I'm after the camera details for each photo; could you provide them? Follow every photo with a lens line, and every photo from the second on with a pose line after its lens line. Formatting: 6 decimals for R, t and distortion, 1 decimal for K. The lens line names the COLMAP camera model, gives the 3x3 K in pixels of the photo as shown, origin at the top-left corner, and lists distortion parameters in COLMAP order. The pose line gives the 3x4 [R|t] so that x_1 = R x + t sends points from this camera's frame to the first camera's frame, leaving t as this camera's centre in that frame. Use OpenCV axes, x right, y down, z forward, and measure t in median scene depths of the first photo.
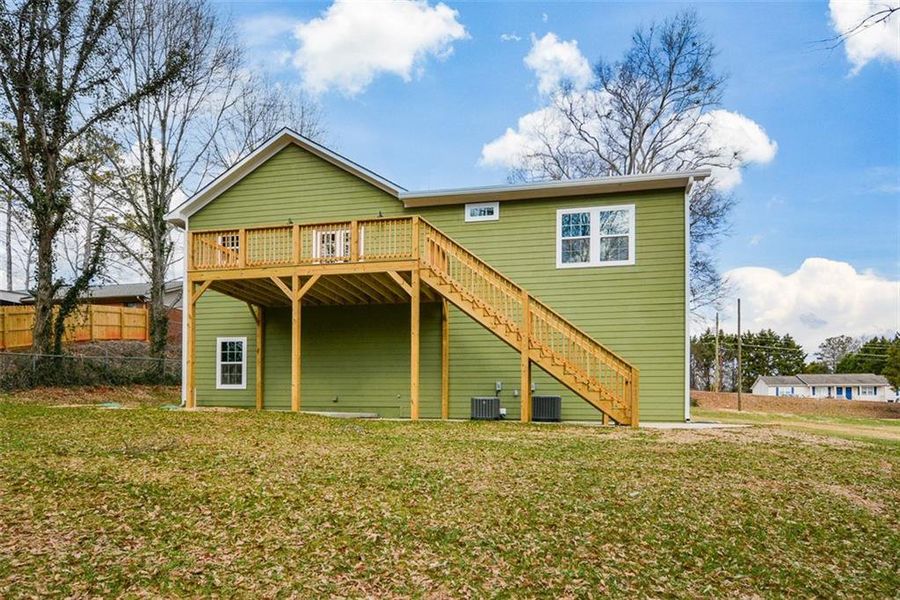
lens RADIAL K [[479.9, 0, 449.6], [0, 479.9, 303.7], [0, 0, 1]] dist [0.000135, -0.000274]
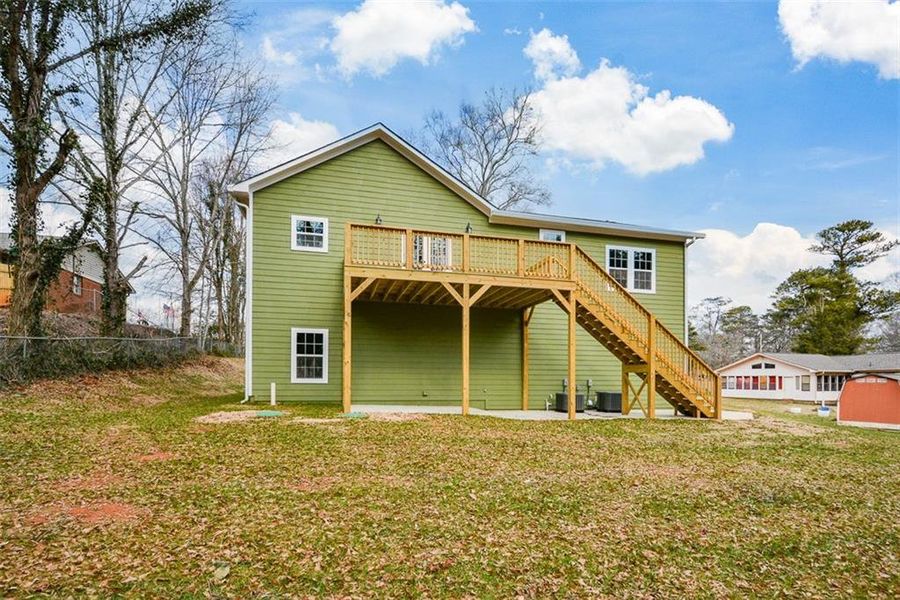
lens RADIAL K [[402.4, 0, 451.8], [0, 402.4, 294.9], [0, 0, 1]] dist [0.002197, -0.000350]
pose [[0.911488, 0.082433, 0.402981, -0.534052], [-0.091494, 0.995800, 0.003247, -0.025622], [-0.401021, -0.039830, 0.915202, 0.159747]]
